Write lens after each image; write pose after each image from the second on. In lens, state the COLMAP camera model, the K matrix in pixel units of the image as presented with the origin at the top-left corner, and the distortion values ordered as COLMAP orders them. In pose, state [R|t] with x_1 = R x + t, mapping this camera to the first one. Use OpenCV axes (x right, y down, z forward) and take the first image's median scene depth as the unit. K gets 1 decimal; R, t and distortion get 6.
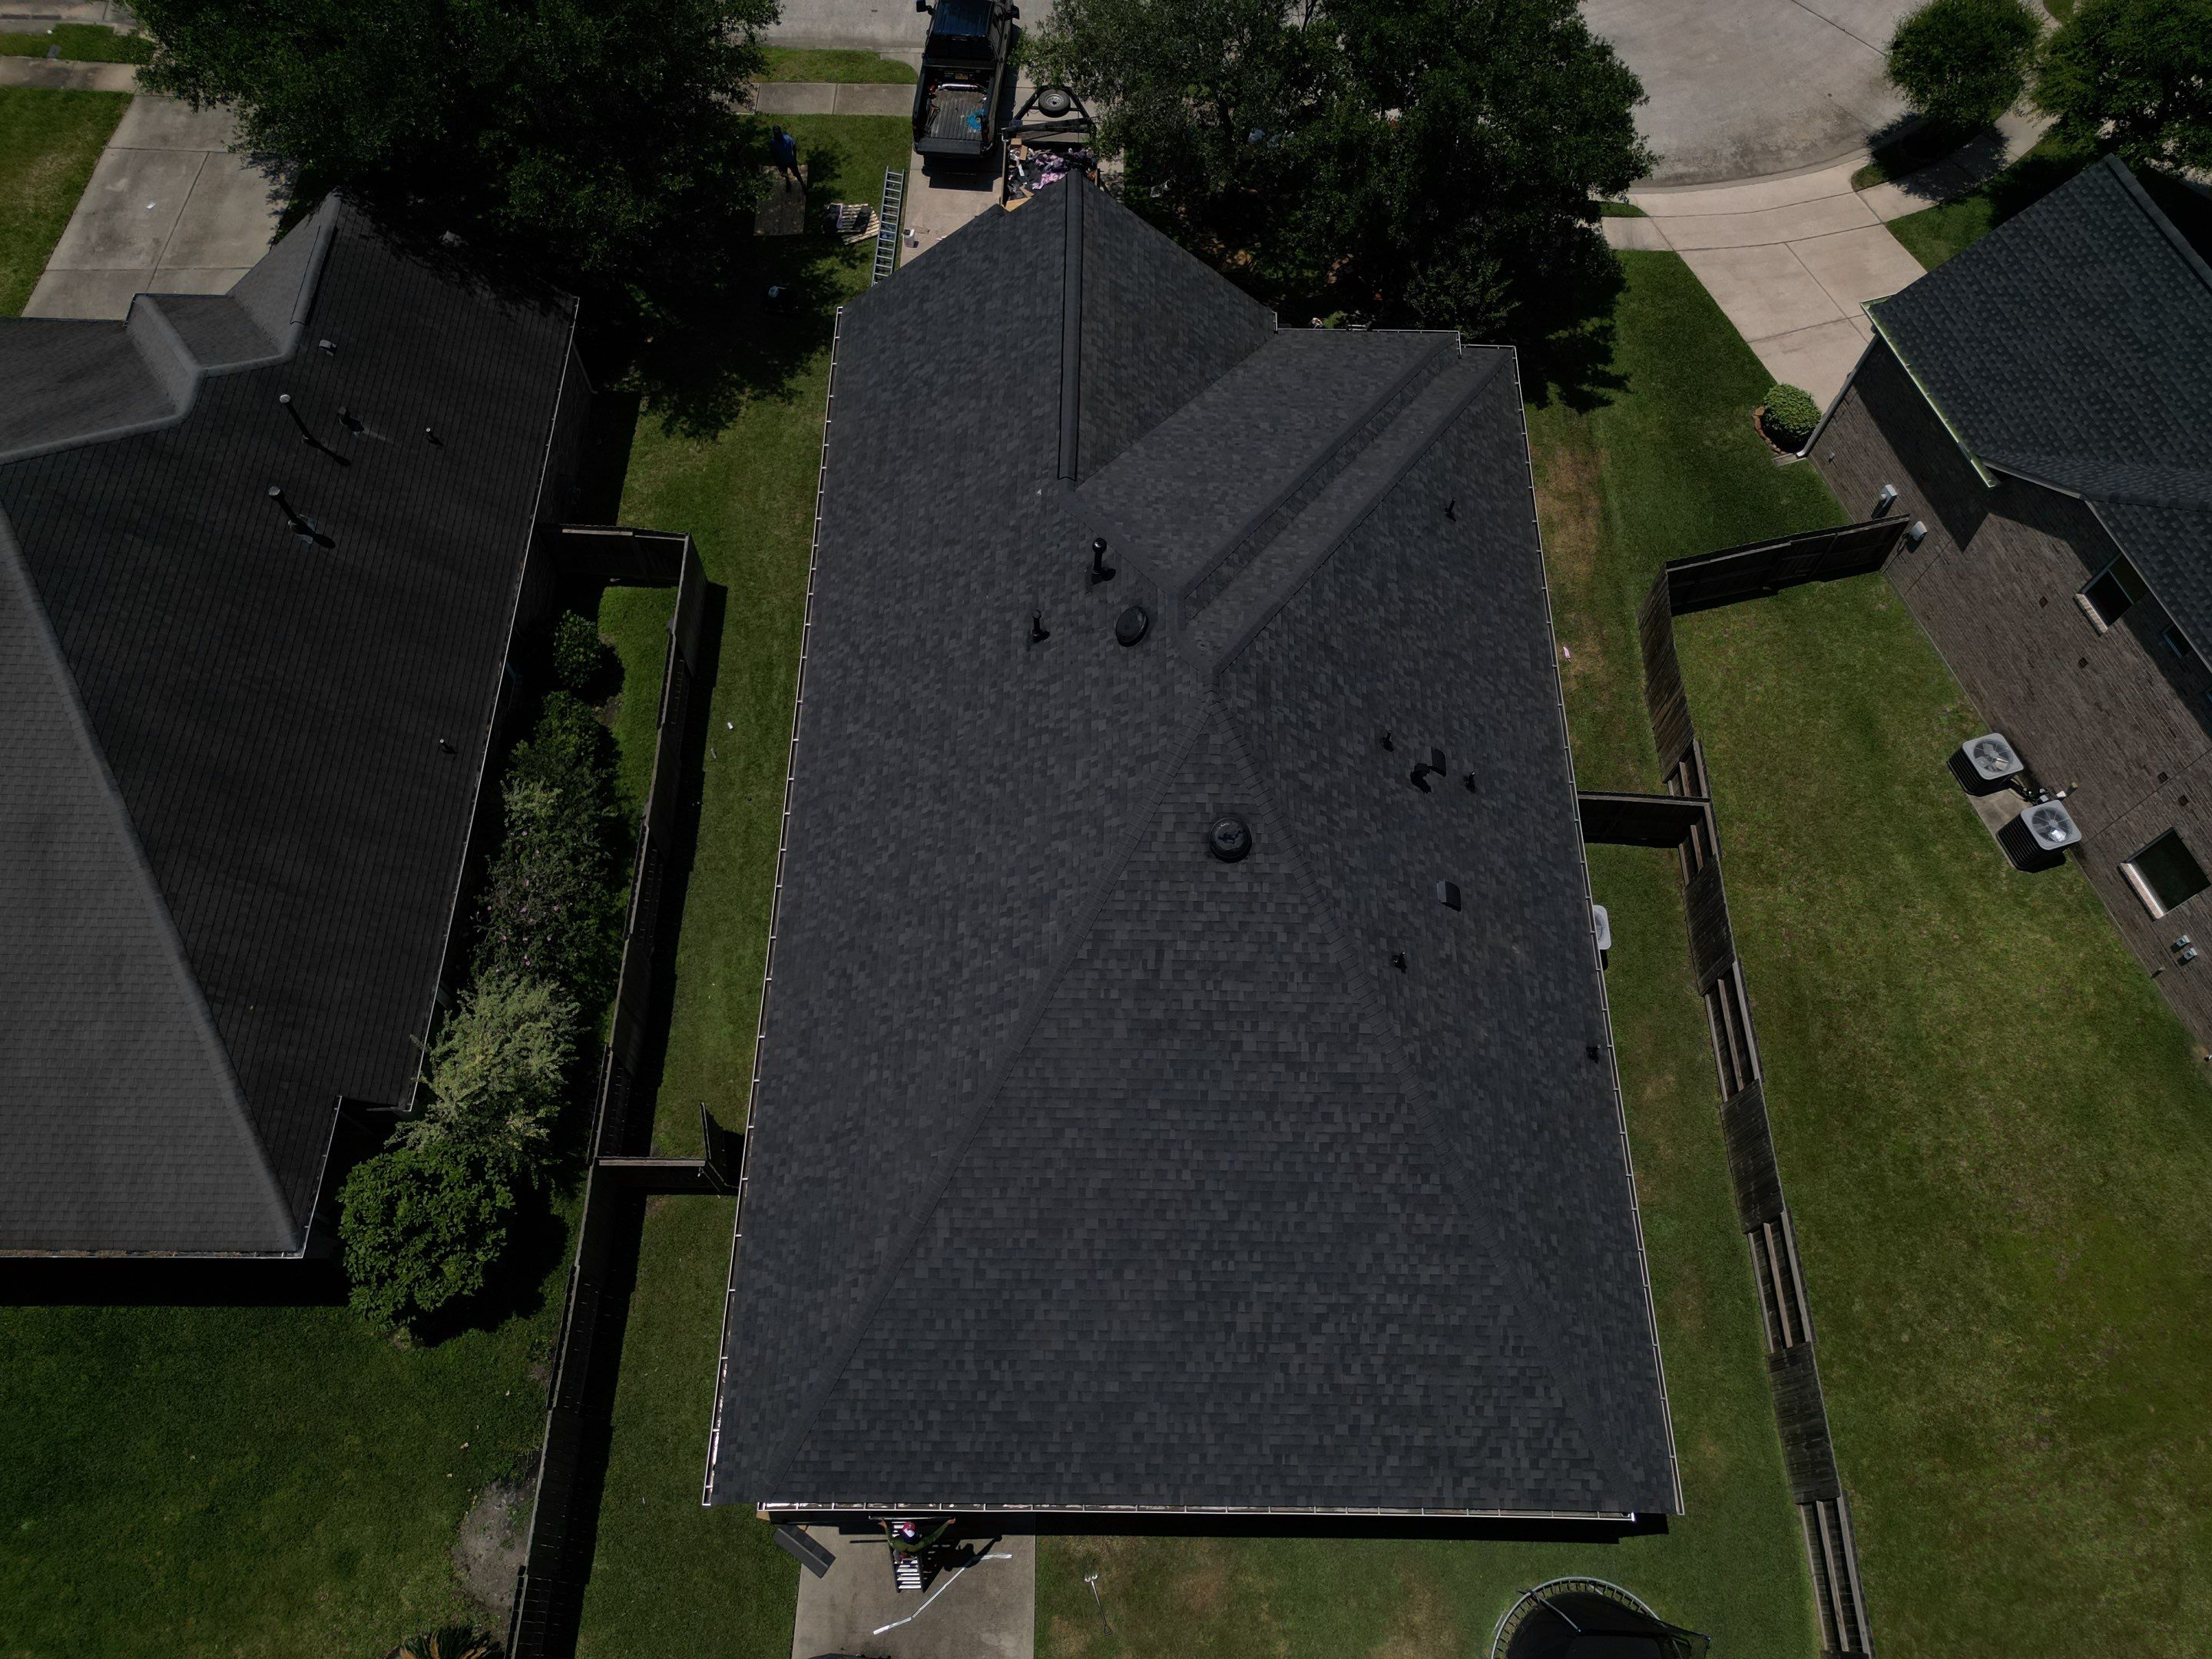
lens RADIAL K [[1555.8, 0, 1106.8], [0, 1555.8, 830.0], [0, 0, 1]] dist [0.062826, -0.060563]
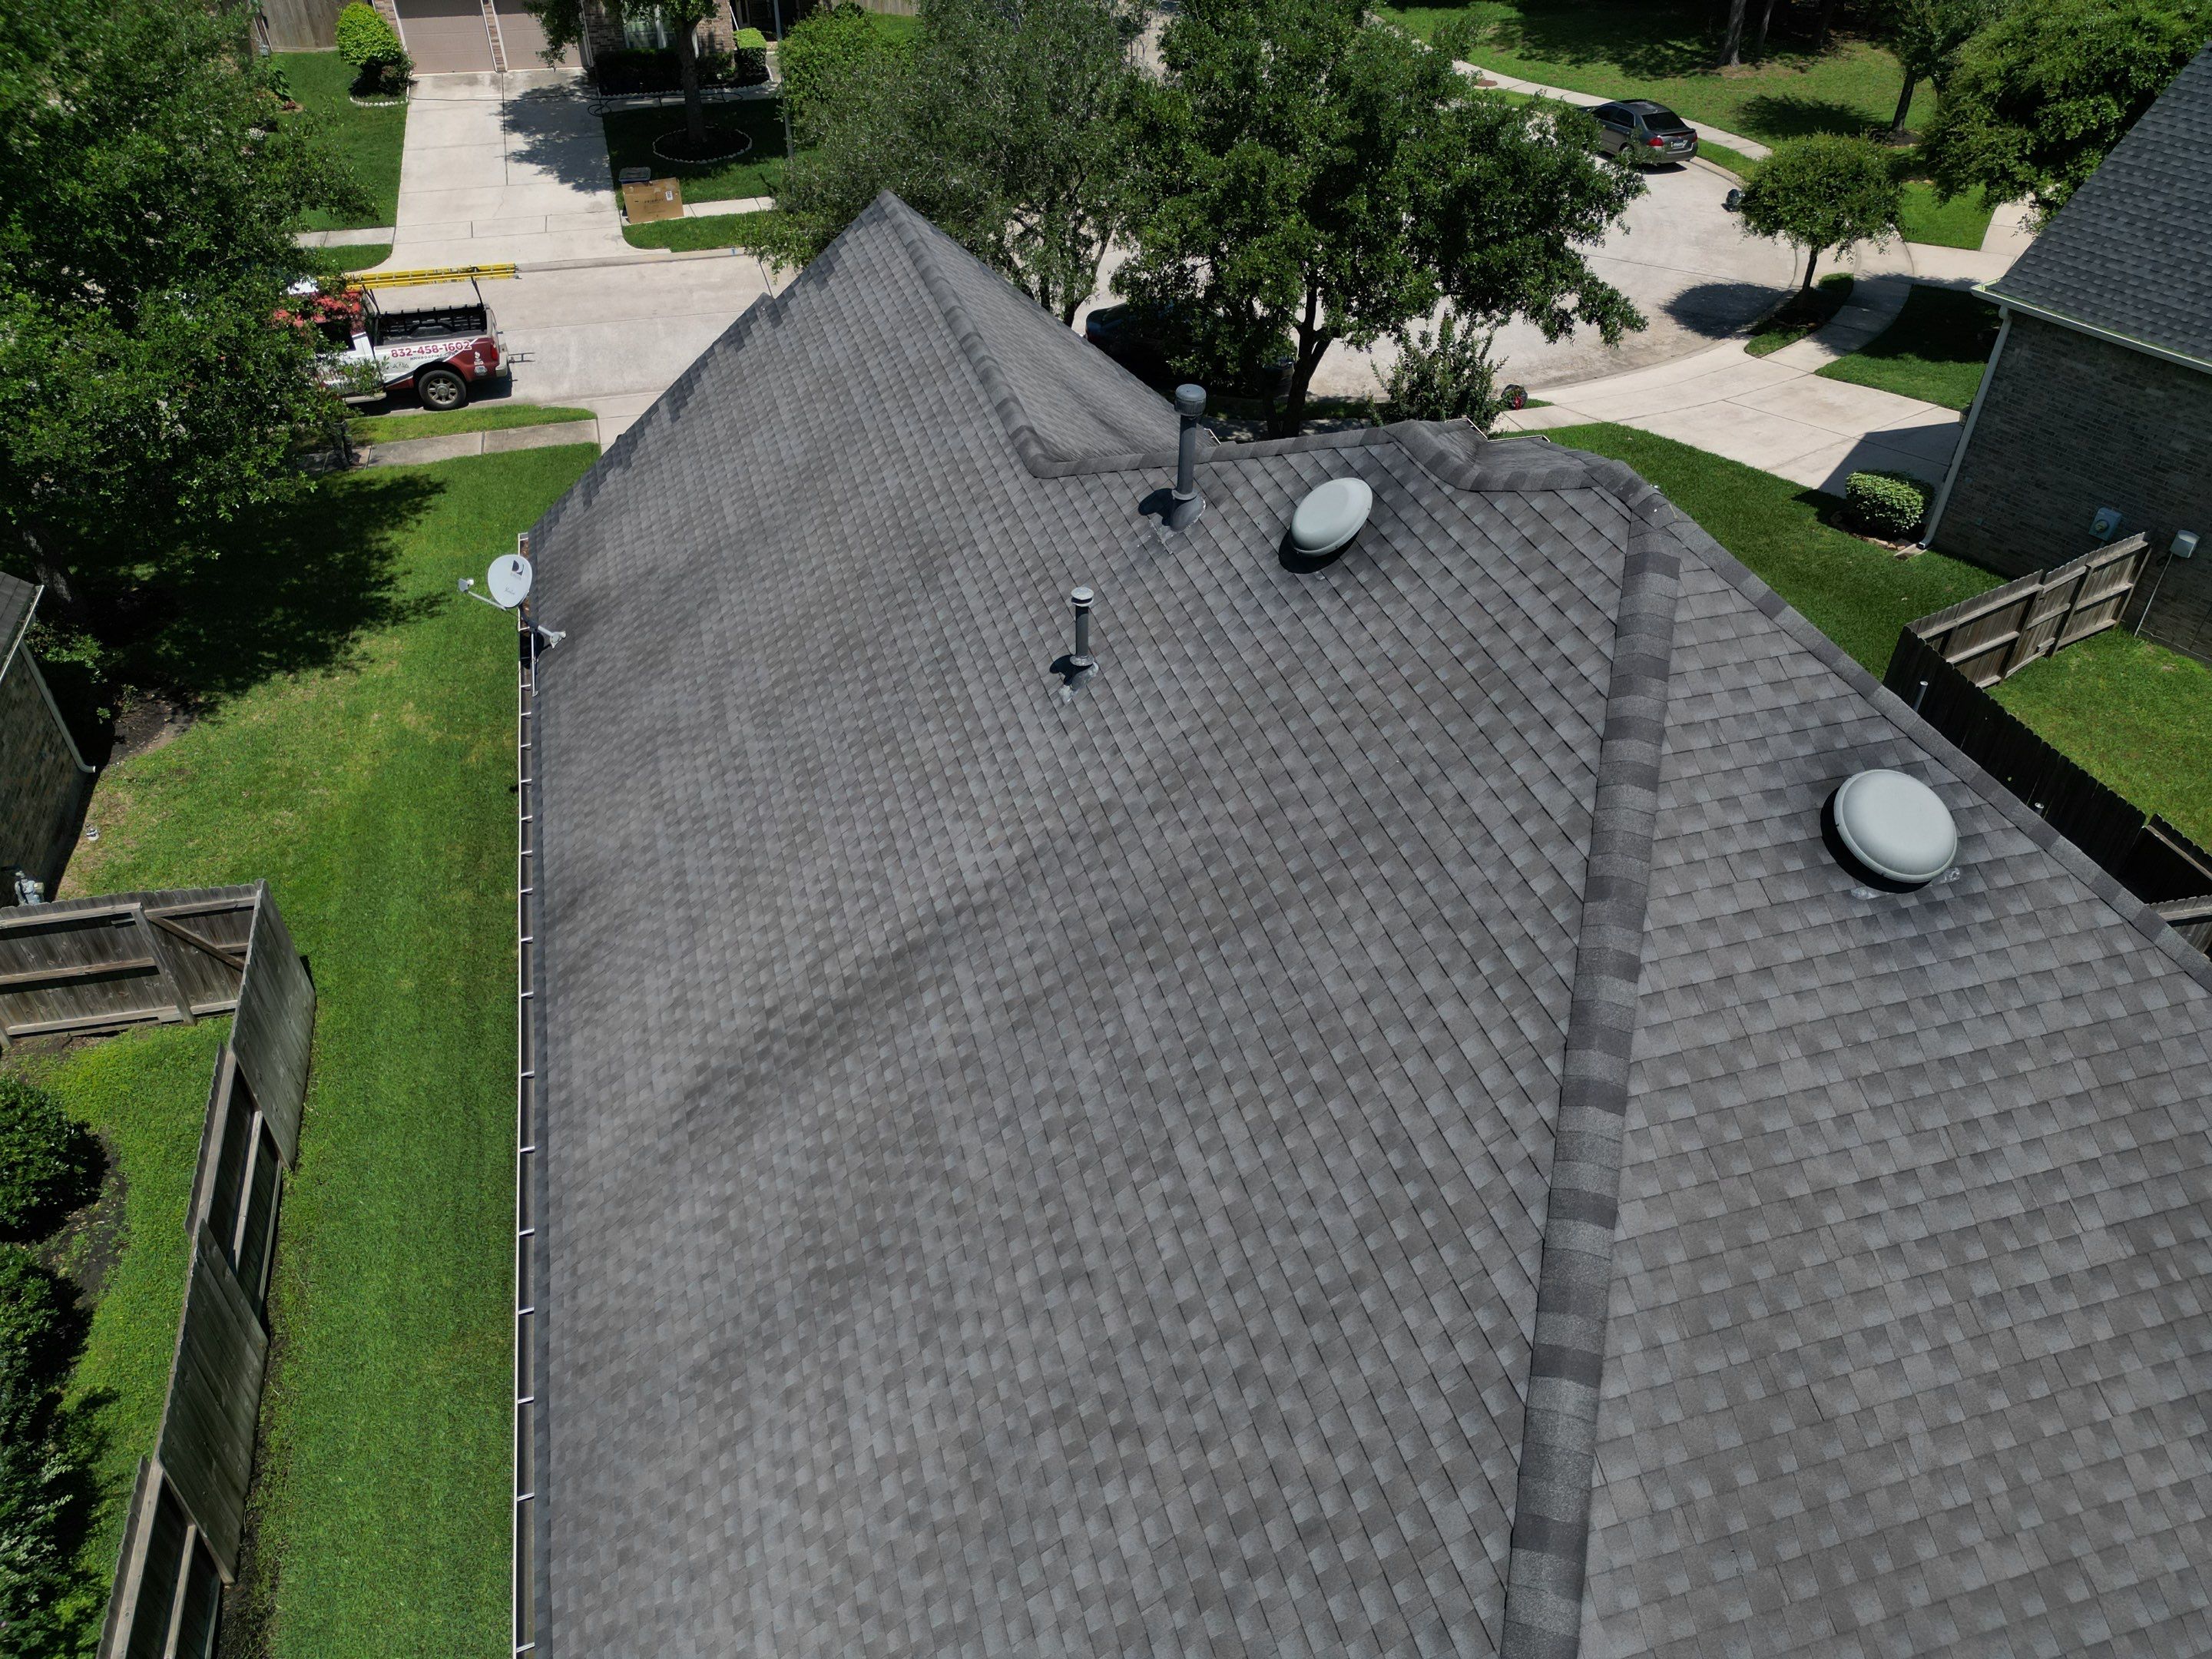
lens RADIAL K [[1555.8, 0, 1112.4], [0, 1555.8, 825.5], [0, 0, 1]] dist [0.062826, -0.060563]
pose [[0.956872, -0.189125, 0.220516, -0.128790], [0.264195, 0.882189, -0.389799, 0.076429], [-0.120816, 0.431247, 0.894108, 0.576741]]
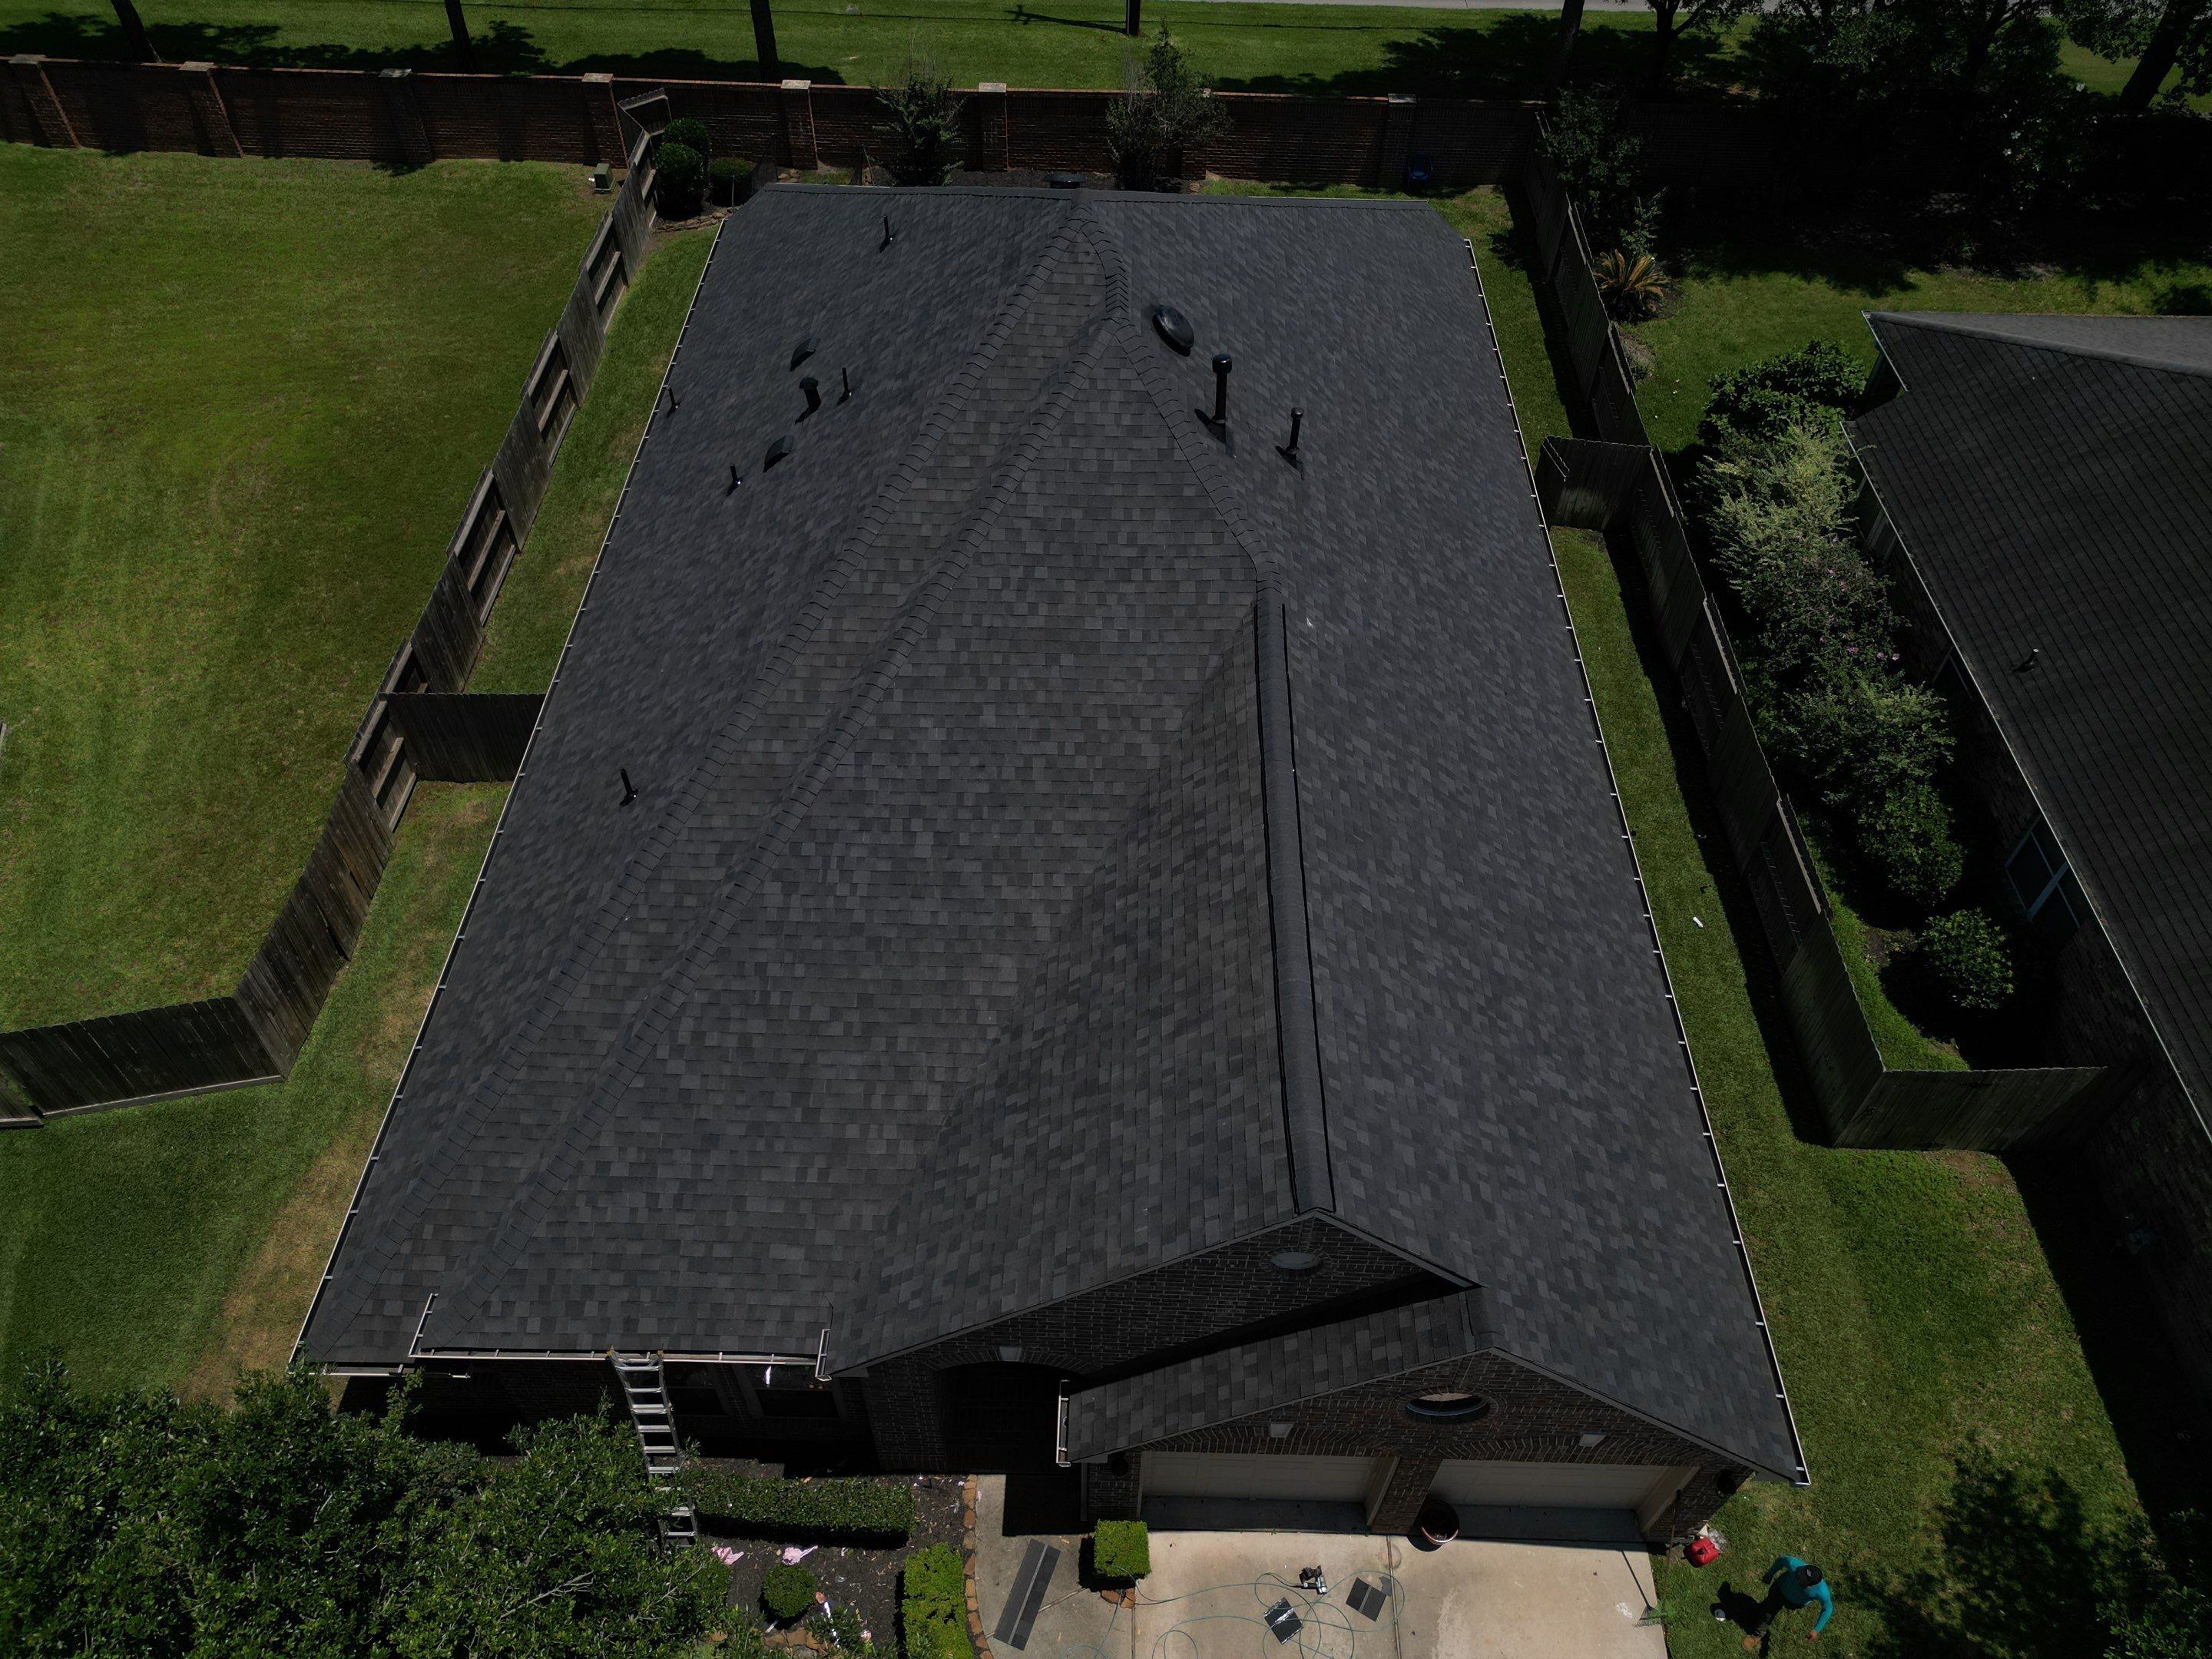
lens RADIAL K [[1555.8, 0, 1113.5], [0, 1555.8, 824.5], [0, 0, 1]] dist [0.062826, -0.060563]
pose [[-0.998943, -0.037498, -0.026583, 0.049263], [-0.010875, -0.369121, 0.929318, -0.811080], [-0.044660, 0.928624, 0.368323, 0.815836]]
